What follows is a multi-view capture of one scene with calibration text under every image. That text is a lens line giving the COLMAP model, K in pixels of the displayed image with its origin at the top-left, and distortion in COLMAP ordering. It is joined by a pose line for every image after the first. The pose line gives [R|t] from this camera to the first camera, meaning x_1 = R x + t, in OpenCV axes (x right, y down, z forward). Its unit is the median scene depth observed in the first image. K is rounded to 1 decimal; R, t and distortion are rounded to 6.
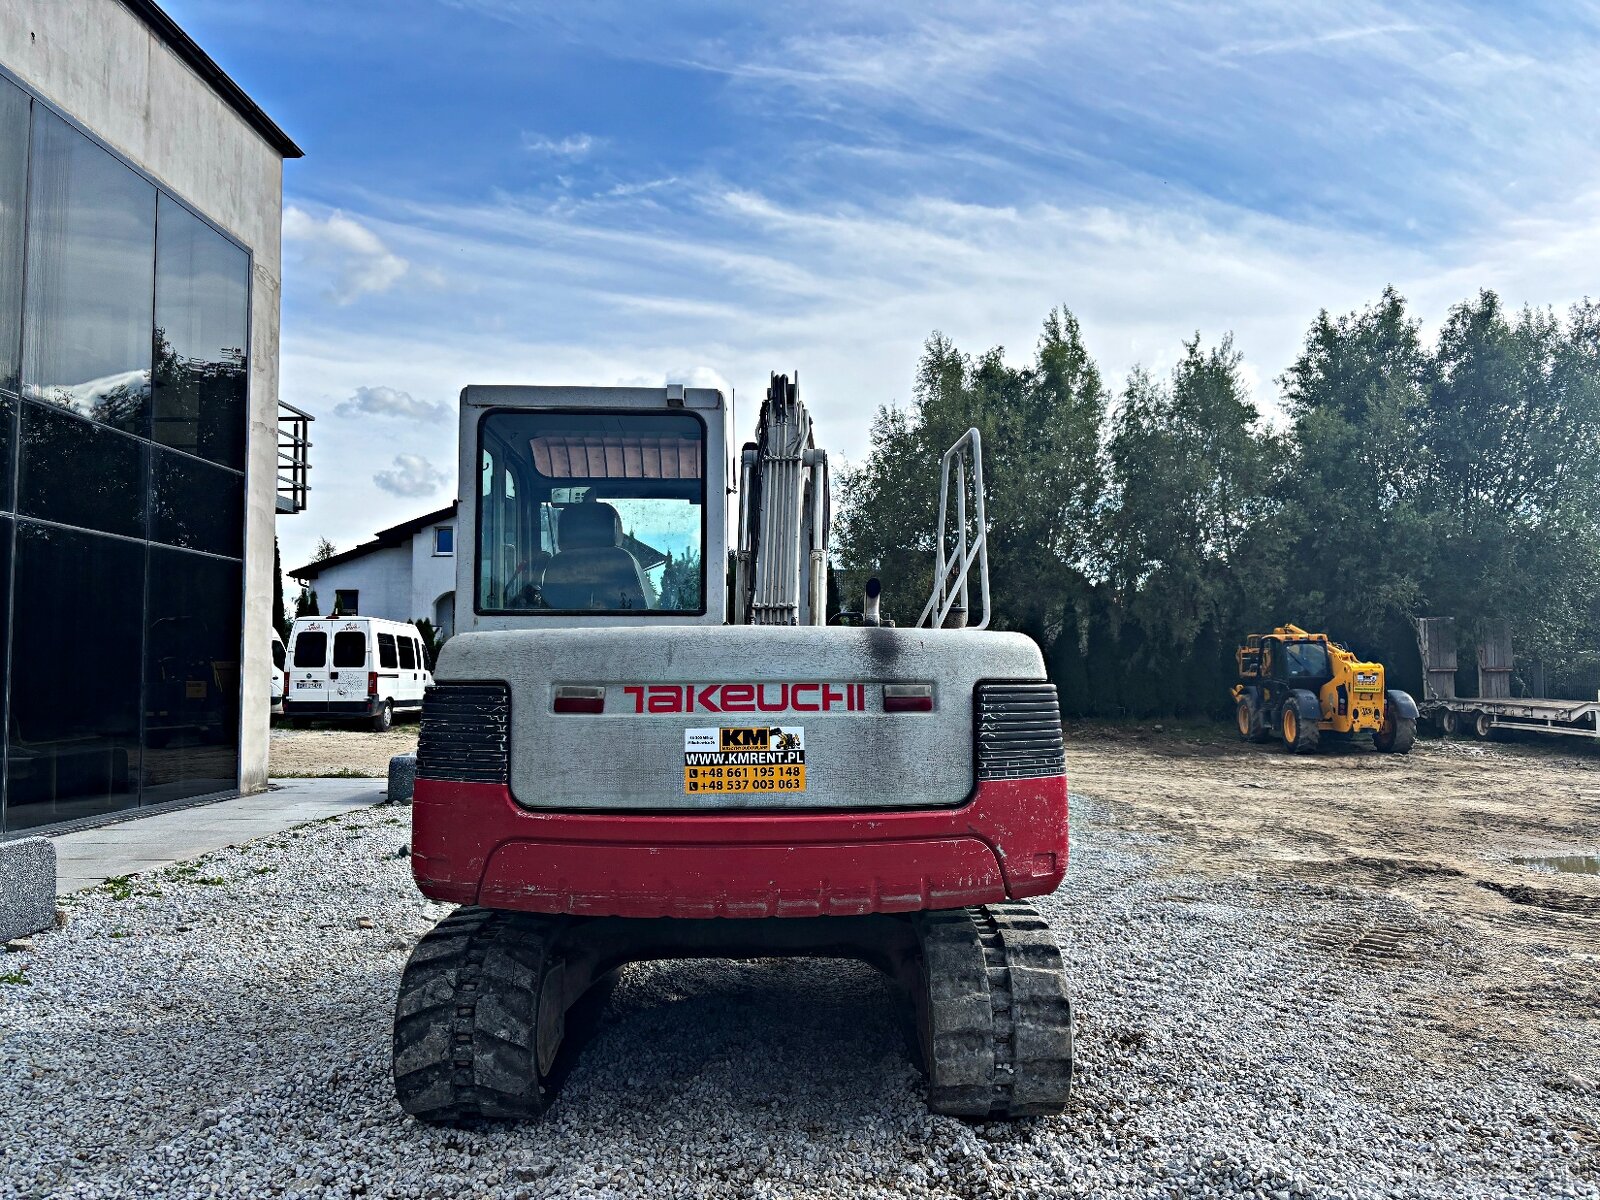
lens RADIAL K [[1205.4, 0, 794.0], [0, 1205.4, 602.1], [0, 0, 1]] dist [0.036809, -0.037143]
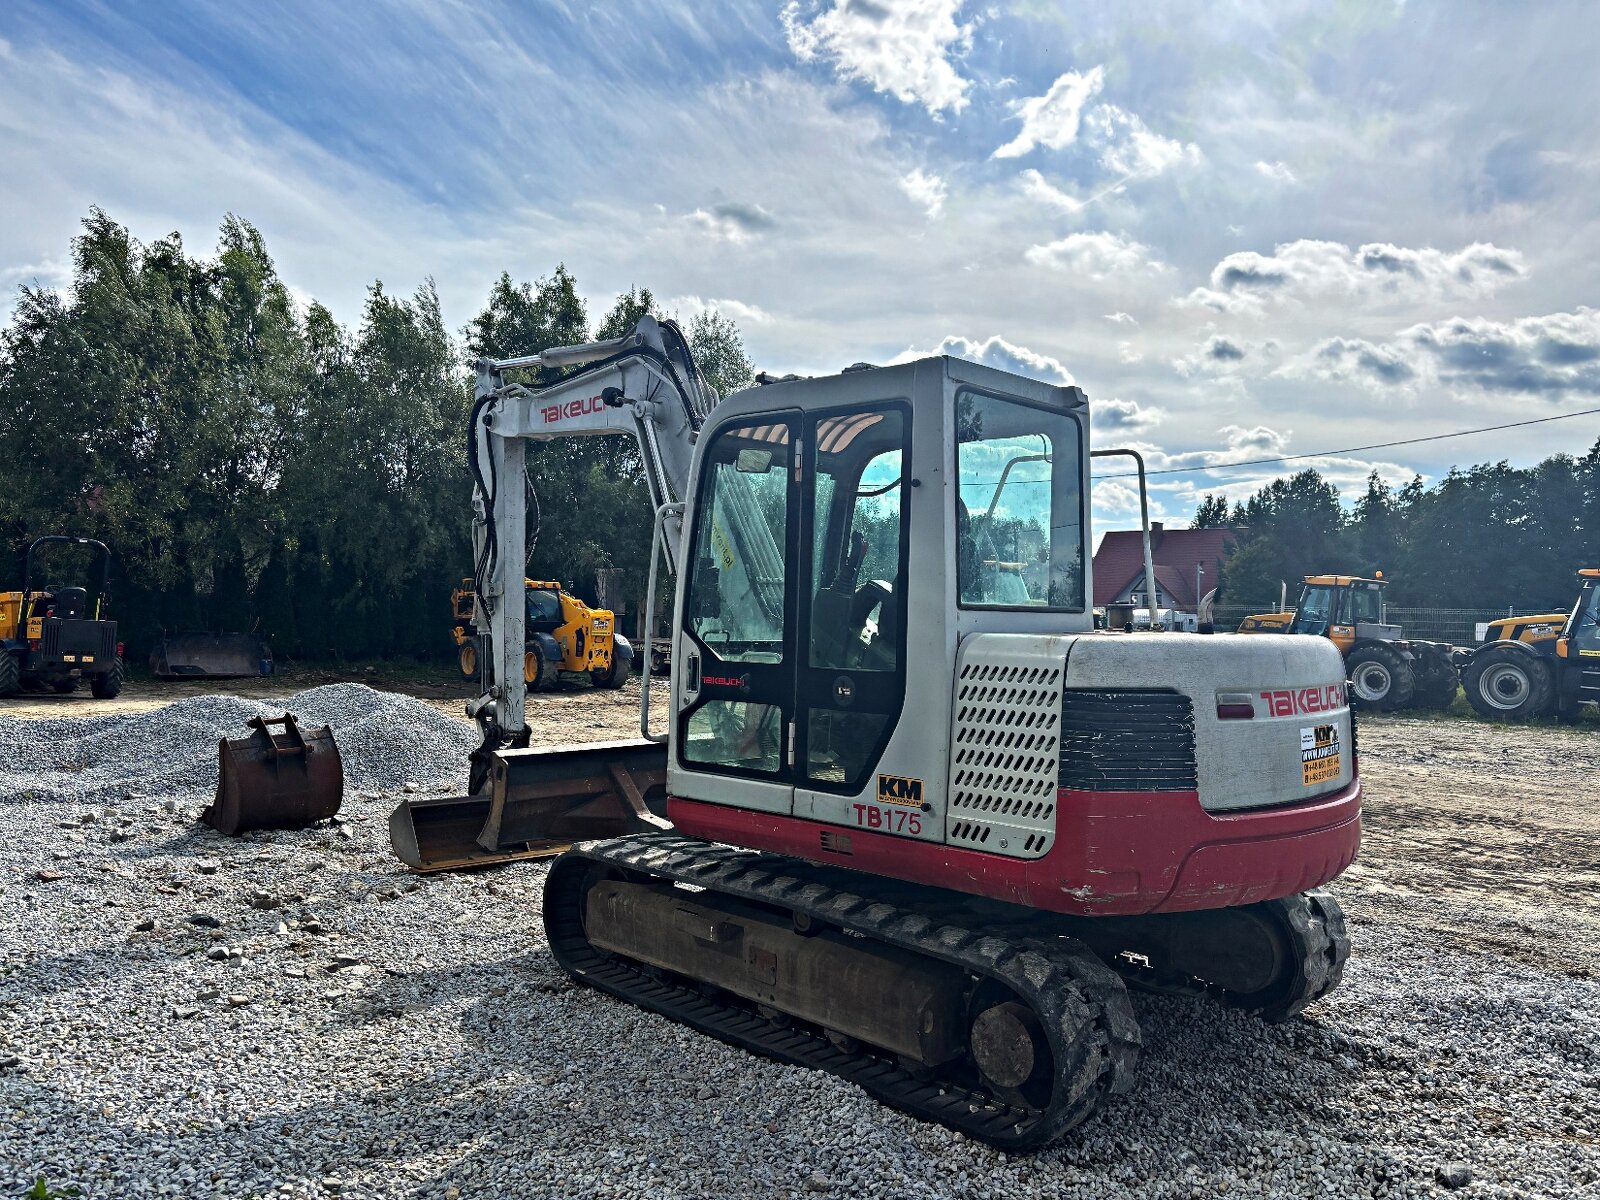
lens RADIAL K [[1205.4, 0, 806.9], [0, 1205.4, 583.2], [0, 0, 1]] dist [0.036809, -0.037143]
pose [[0.706776, 0.031335, 0.706743, -0.172574], [-0.060059, 0.998070, 0.015810, -0.003193], [-0.704883, -0.053621, 0.707294, 0.073730]]
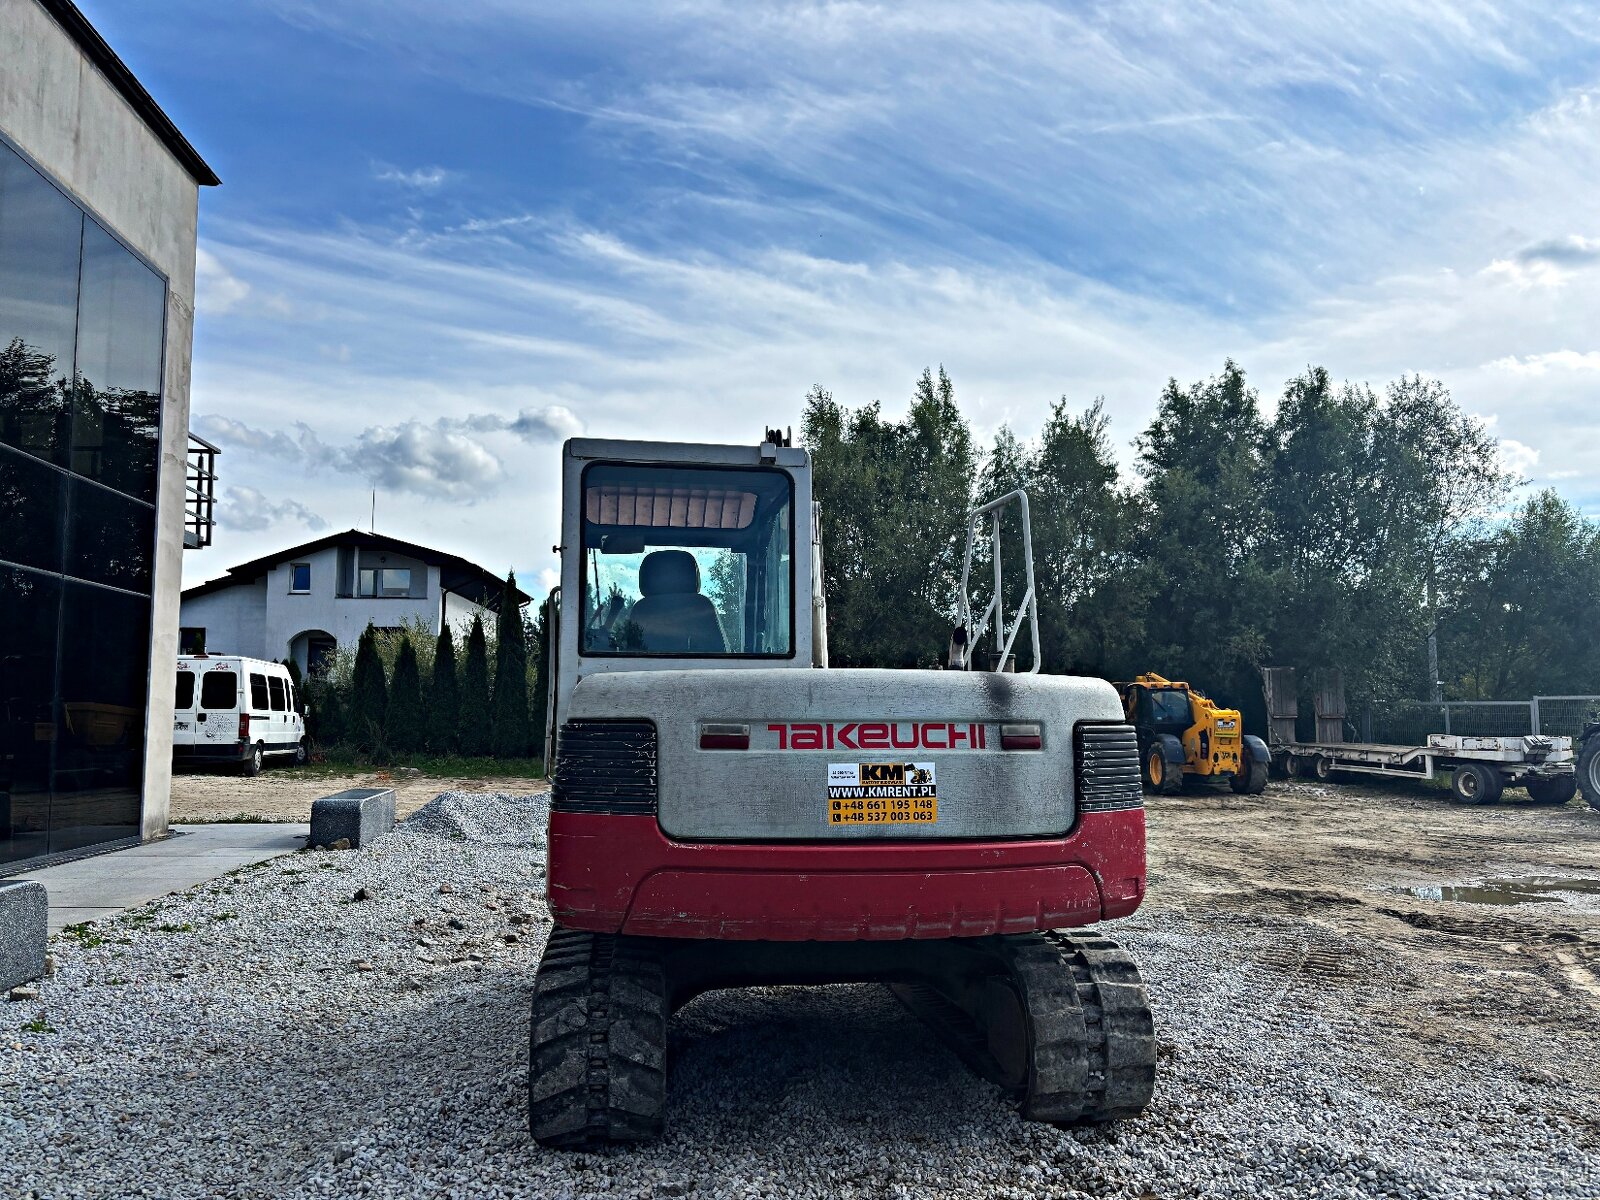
lens RADIAL K [[1205.4, 0, 795.6], [0, 1205.4, 609.9], [0, 0, 1]] dist [0.036809, -0.037143]
pose [[0.991962, 0.015639, 0.125567, -0.036086], [-0.011820, 0.999446, -0.031100, 0.000065], [-0.125984, 0.029365, 0.991598, -0.010106]]
